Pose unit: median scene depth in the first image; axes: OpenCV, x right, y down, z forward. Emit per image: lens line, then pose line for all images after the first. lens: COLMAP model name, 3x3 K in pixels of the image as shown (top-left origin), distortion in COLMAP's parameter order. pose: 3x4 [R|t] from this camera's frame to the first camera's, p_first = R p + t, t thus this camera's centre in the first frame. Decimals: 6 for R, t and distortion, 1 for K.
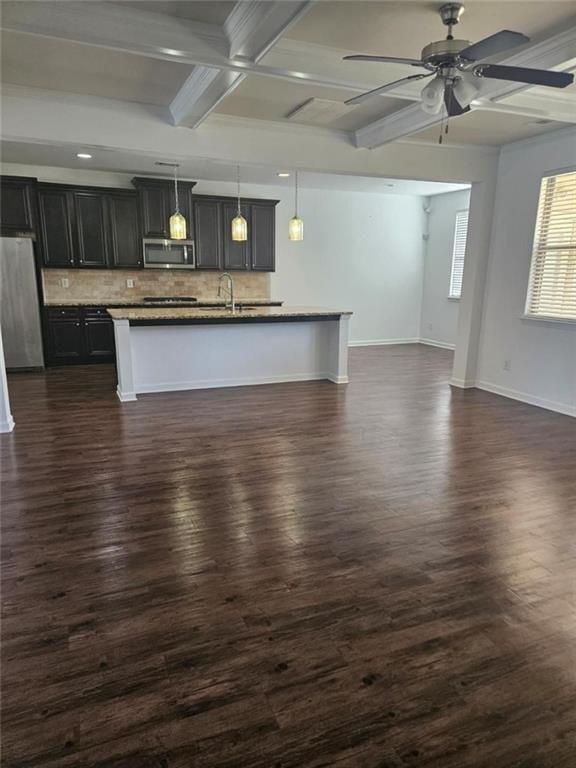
lens RADIAL K [[516.2, 0, 288.0], [0, 516.2, 384.0], [0, 0, 1]] dist [0.051792, -0.003001]
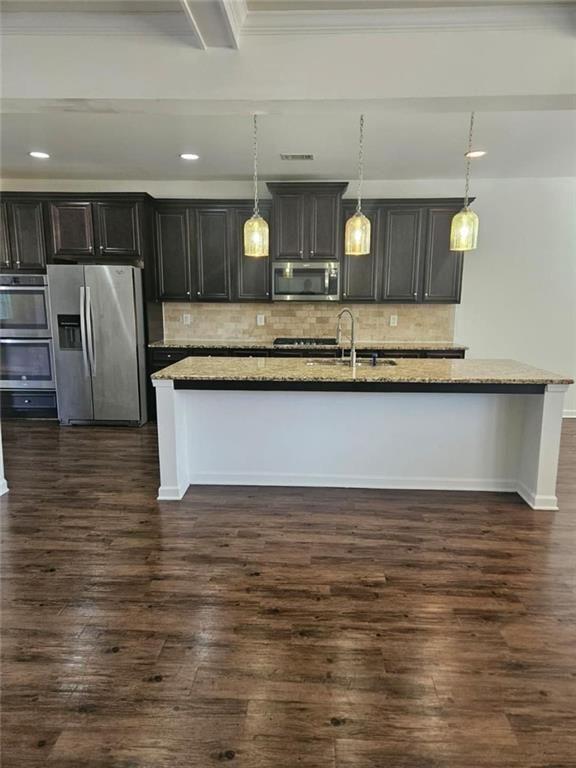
lens RADIAL K [[516.2, 0, 288.0], [0, 516.2, 384.0], [0, 0, 1]] dist [0.051792, -0.003001]
pose [[0.902578, 0.063212, -0.425862, 0.075508], [-0.086456, 0.995625, -0.035451, -0.076037], [0.421757, 0.068815, 0.904094, 0.331516]]
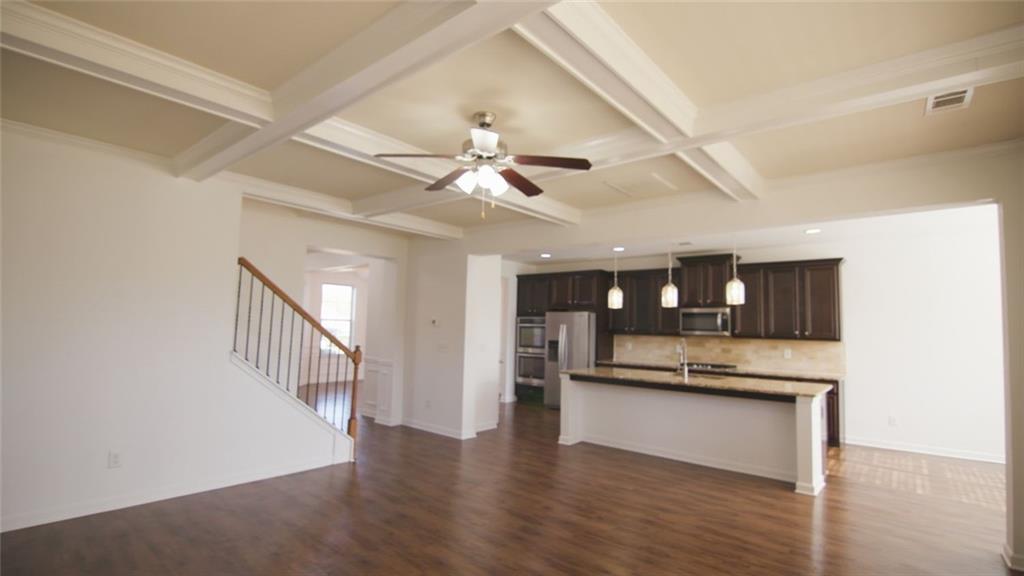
lens RADIAL K [[481.2, 0, 512.0], [0, 481.2, 288.0], [0, 0, 1]] dist [-0.001255, -0.000022]
pose [[0.454446, -0.075543, -0.887565, 0.455270], [-0.209304, 0.959446, -0.188828, -0.055067], [0.865835, 0.271583, 0.420205, 0.253970]]
